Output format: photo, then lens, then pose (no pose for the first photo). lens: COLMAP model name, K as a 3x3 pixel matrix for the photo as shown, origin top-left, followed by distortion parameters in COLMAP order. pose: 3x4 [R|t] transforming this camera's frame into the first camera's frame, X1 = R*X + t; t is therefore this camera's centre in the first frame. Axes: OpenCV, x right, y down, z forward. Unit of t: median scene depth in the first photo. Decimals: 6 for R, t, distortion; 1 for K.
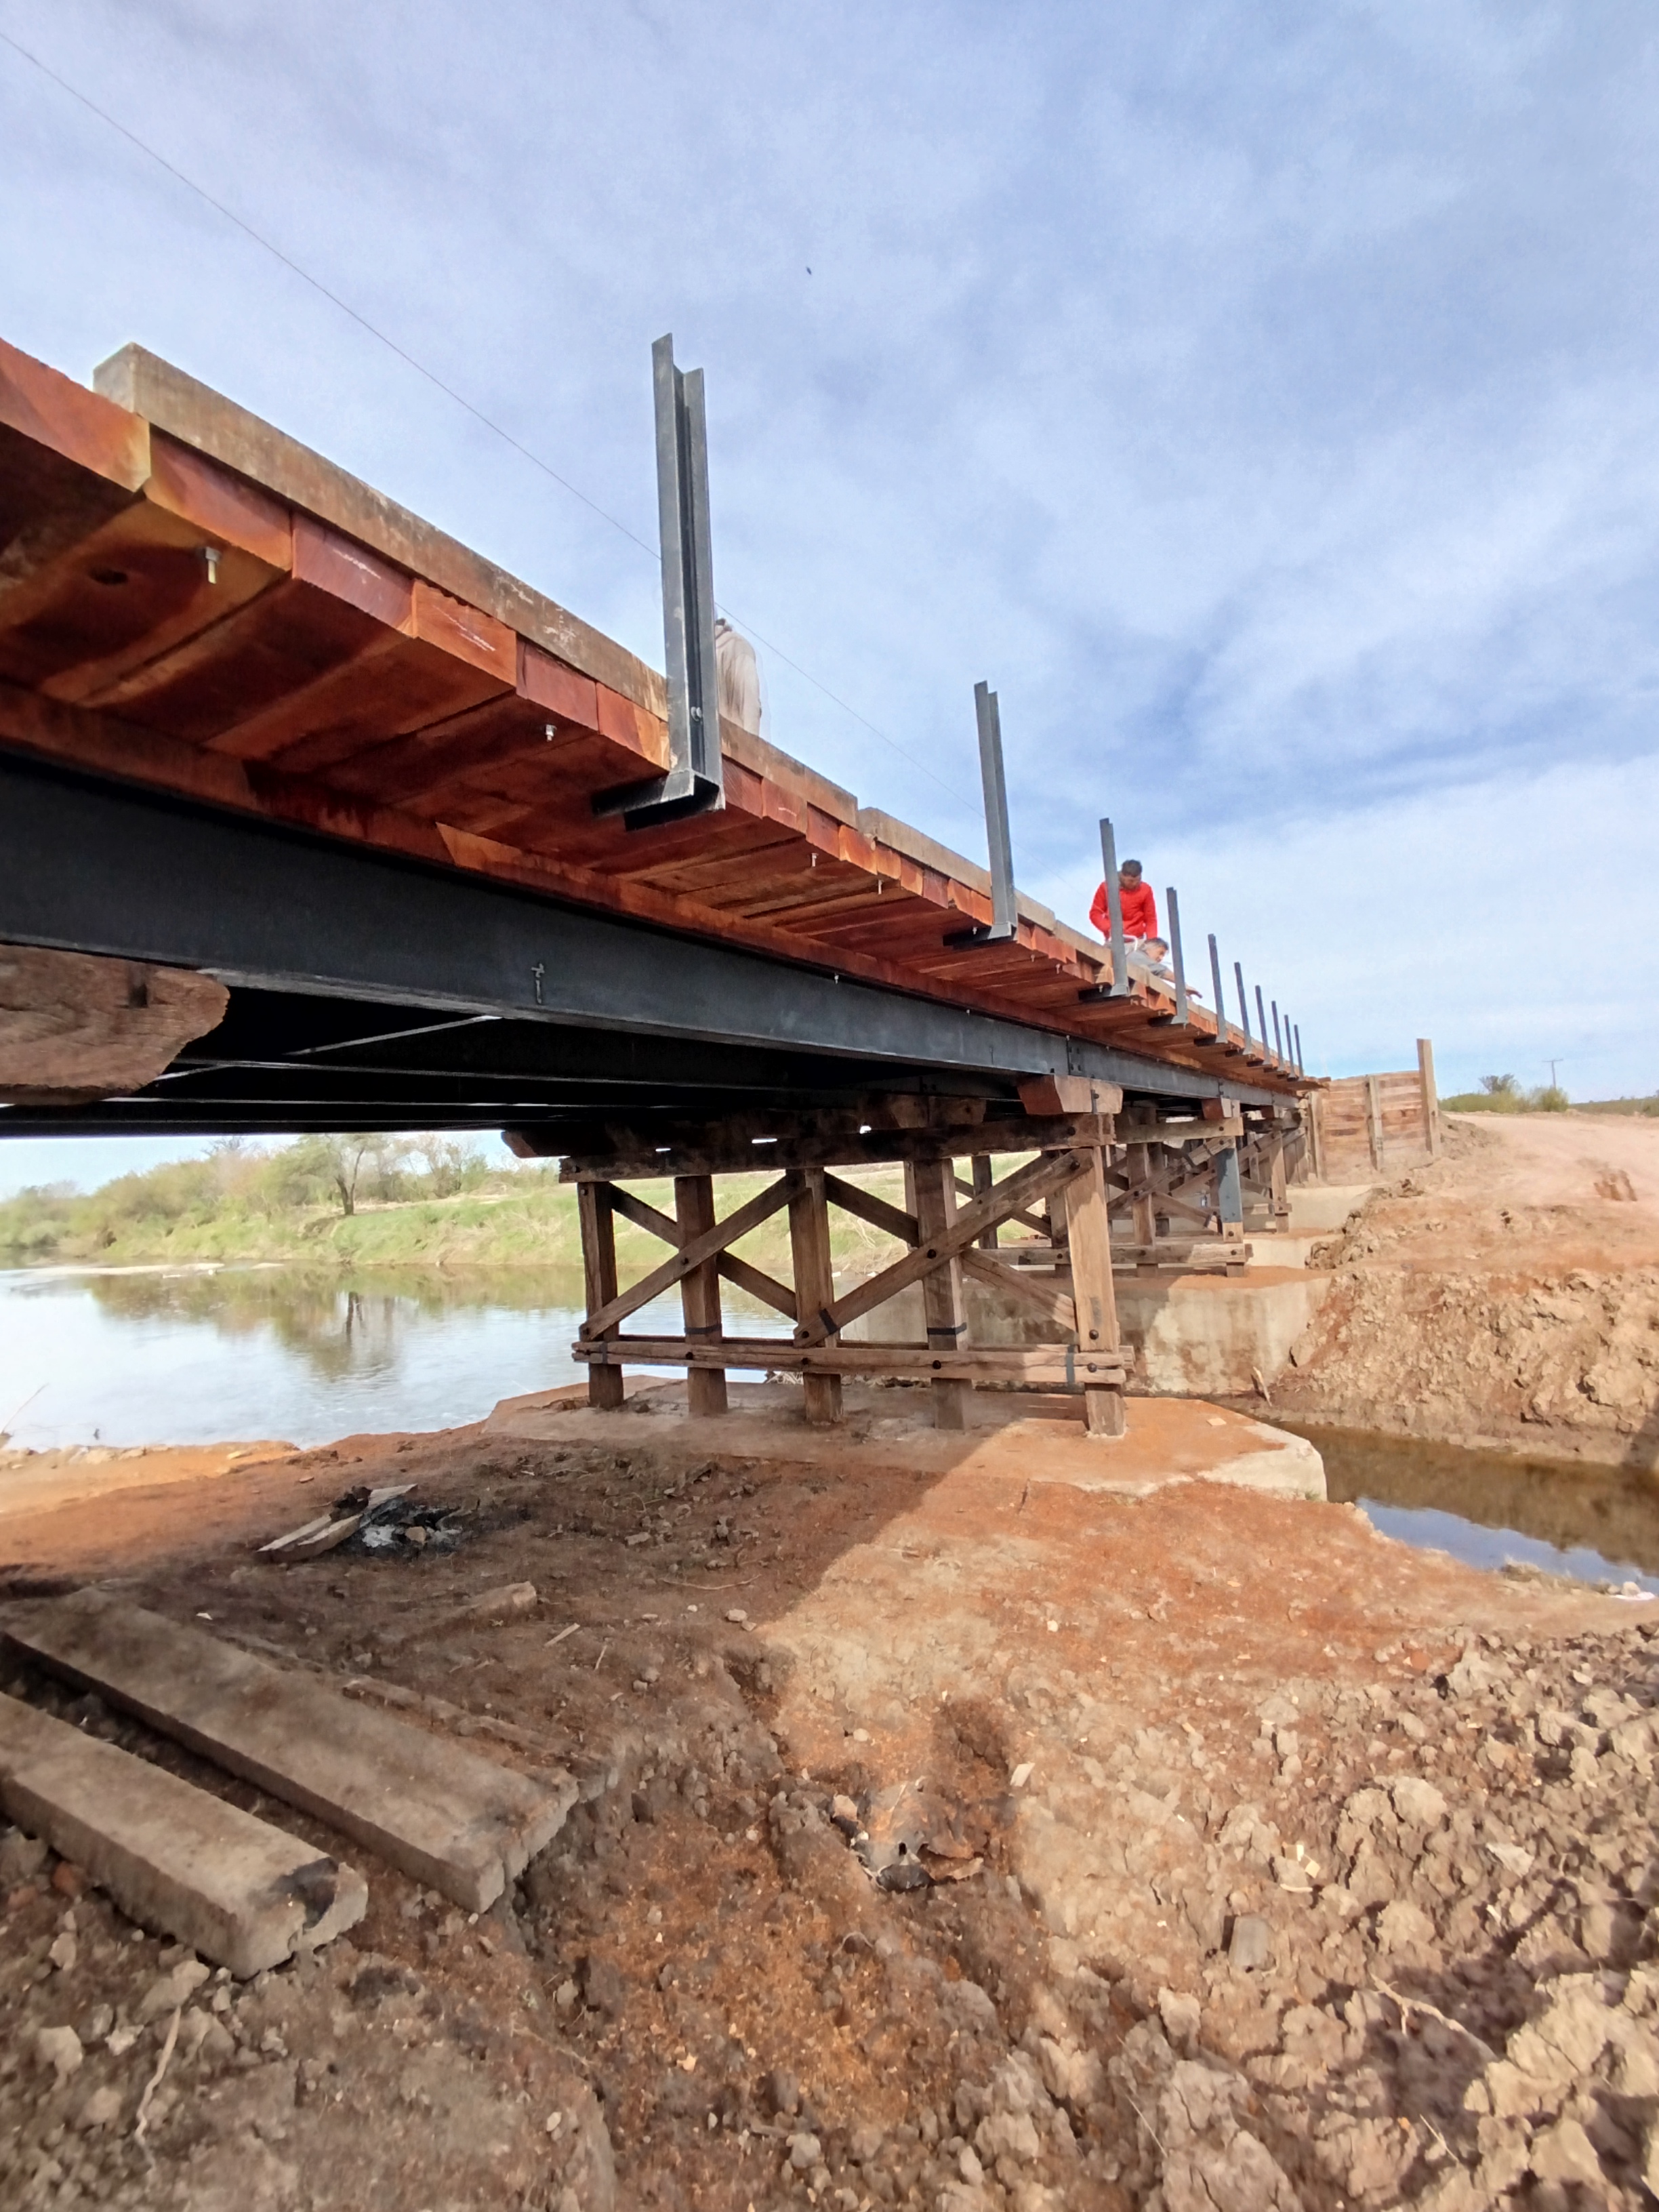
lens RADIAL K [[985.4, 0, 827.8], [0, 985.4, 1115.7], [0, 0, 1]] dist [0.012896, 0.007324]
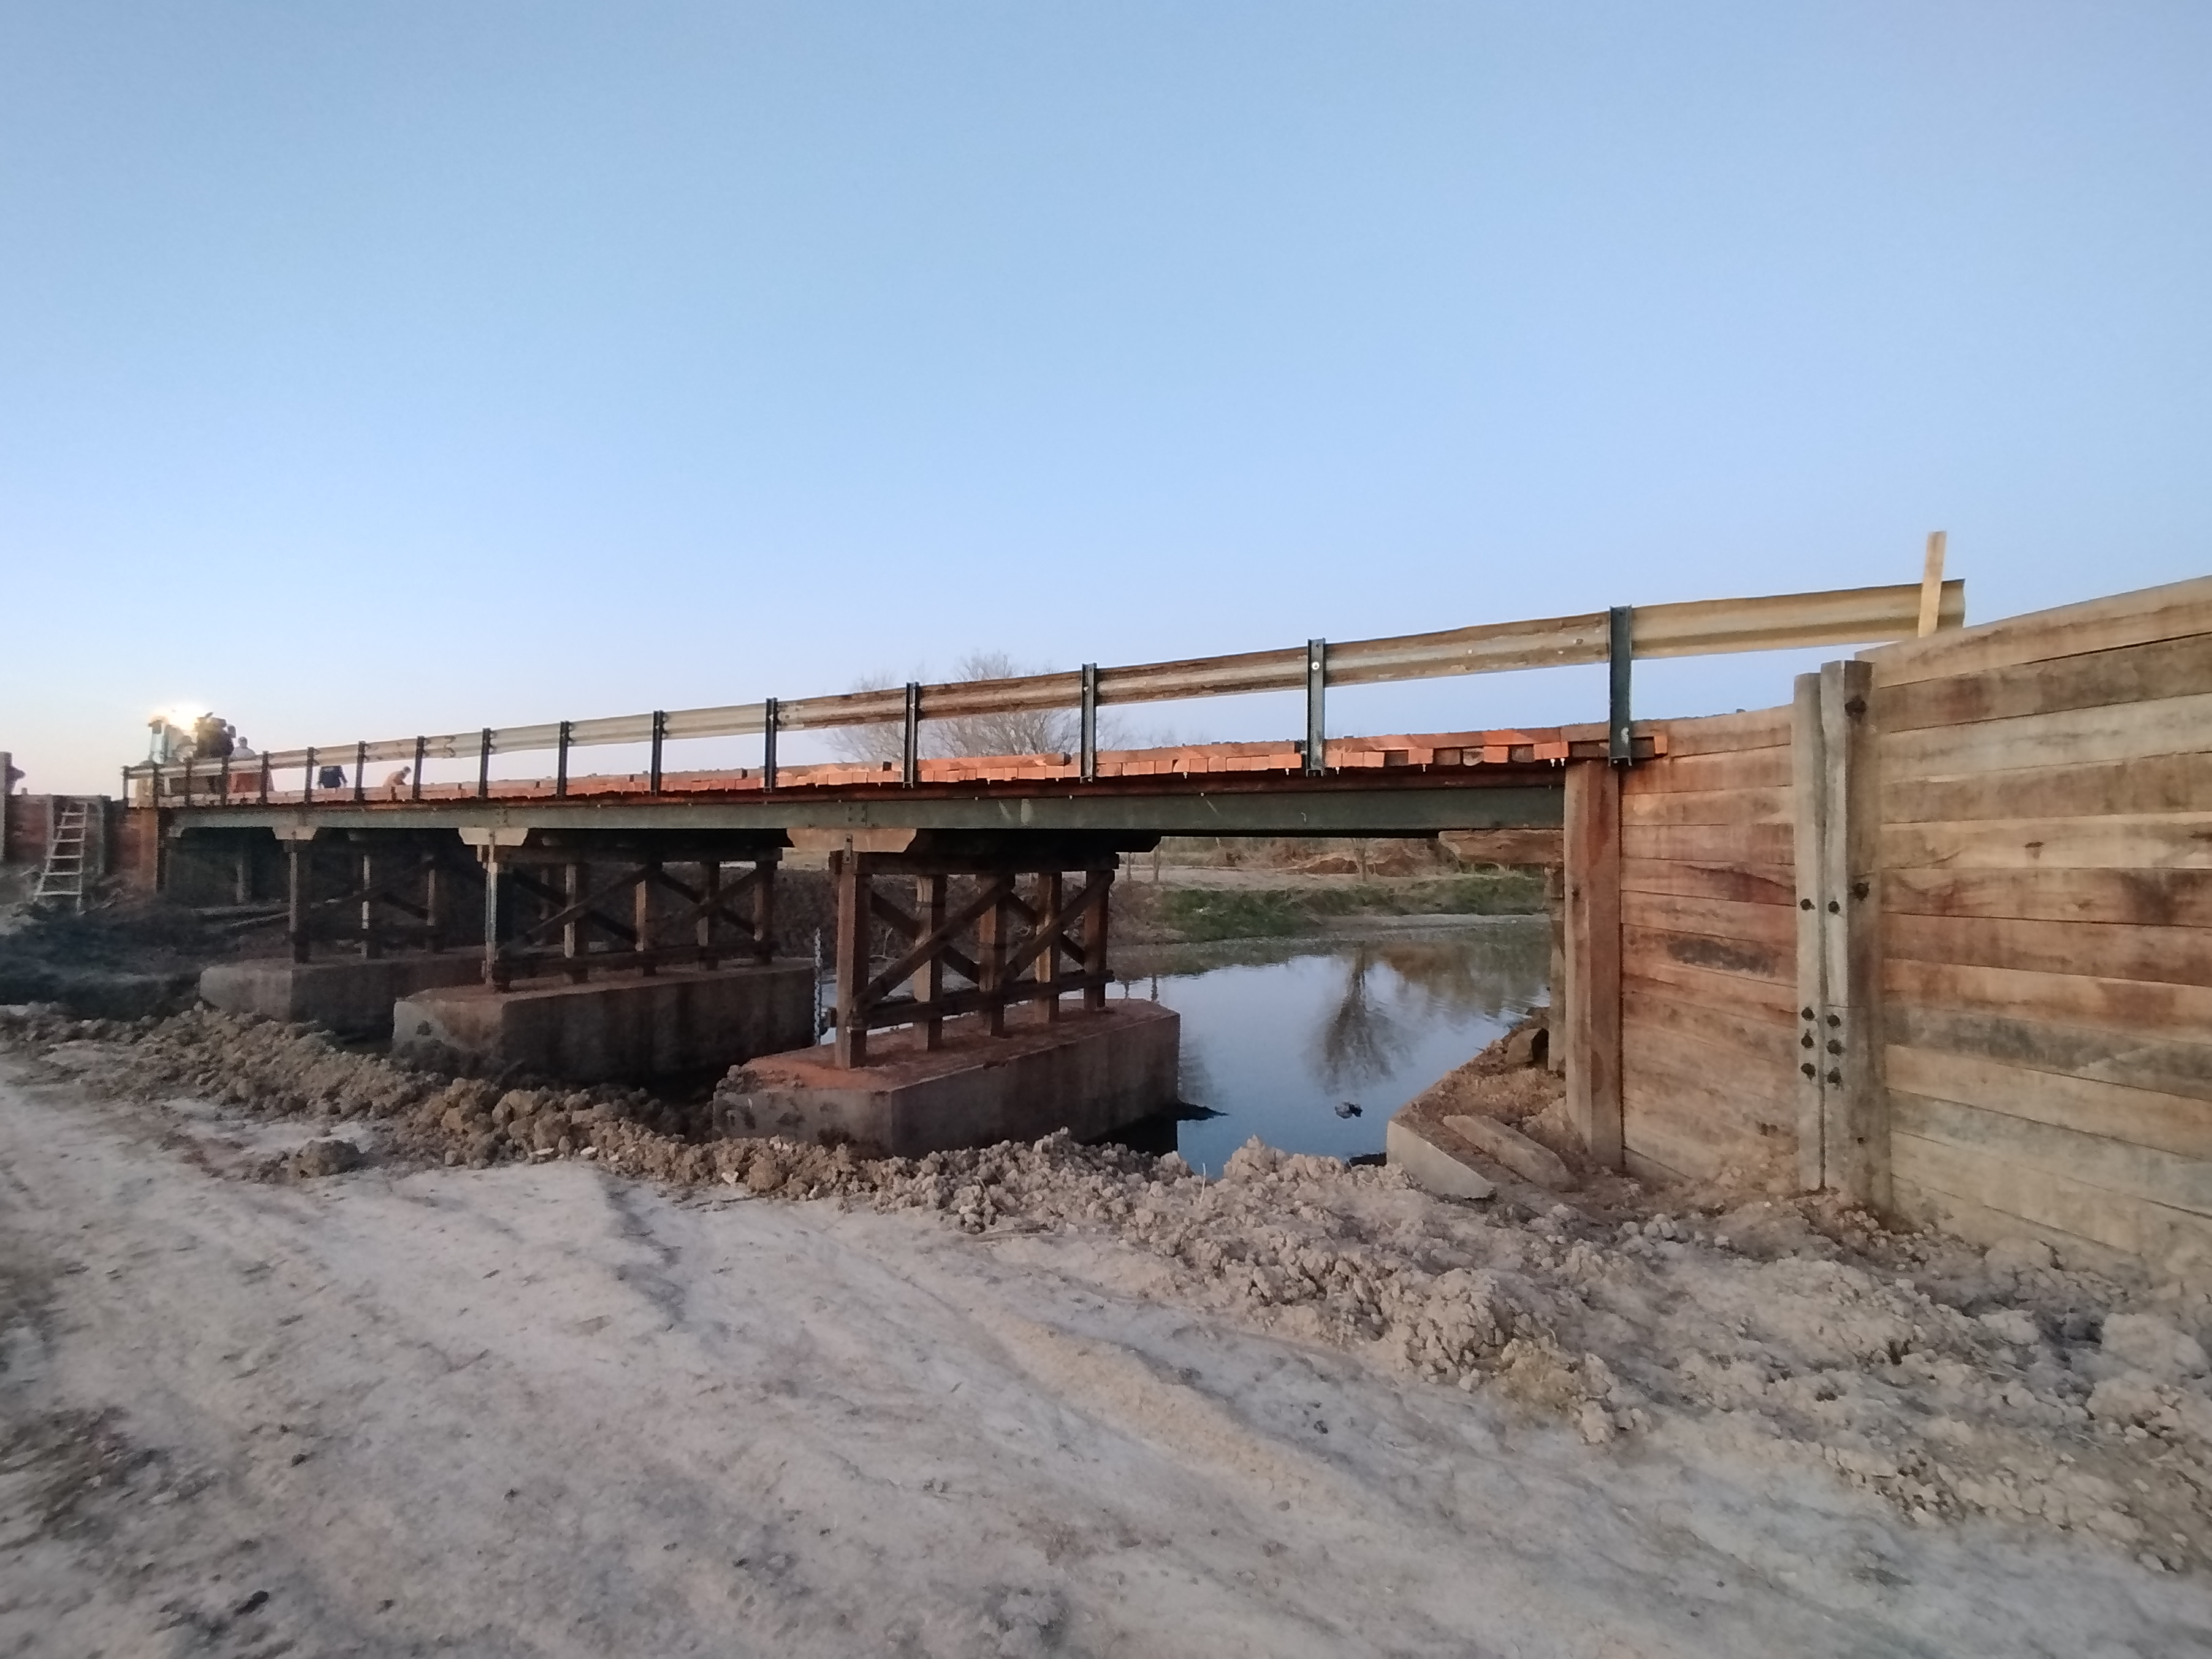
lens RADIAL K [[983.2, 0, 1106.0], [0, 983.2, 829.5], [0, 0, 1]] dist [0.019278, 0.000248]
pose [[-0.142800, 0.044644, -0.988744, 3.812144], [0.044363, 0.998267, 0.038667, -0.121053], [0.988757, -0.038342, -0.144533, 4.553482]]
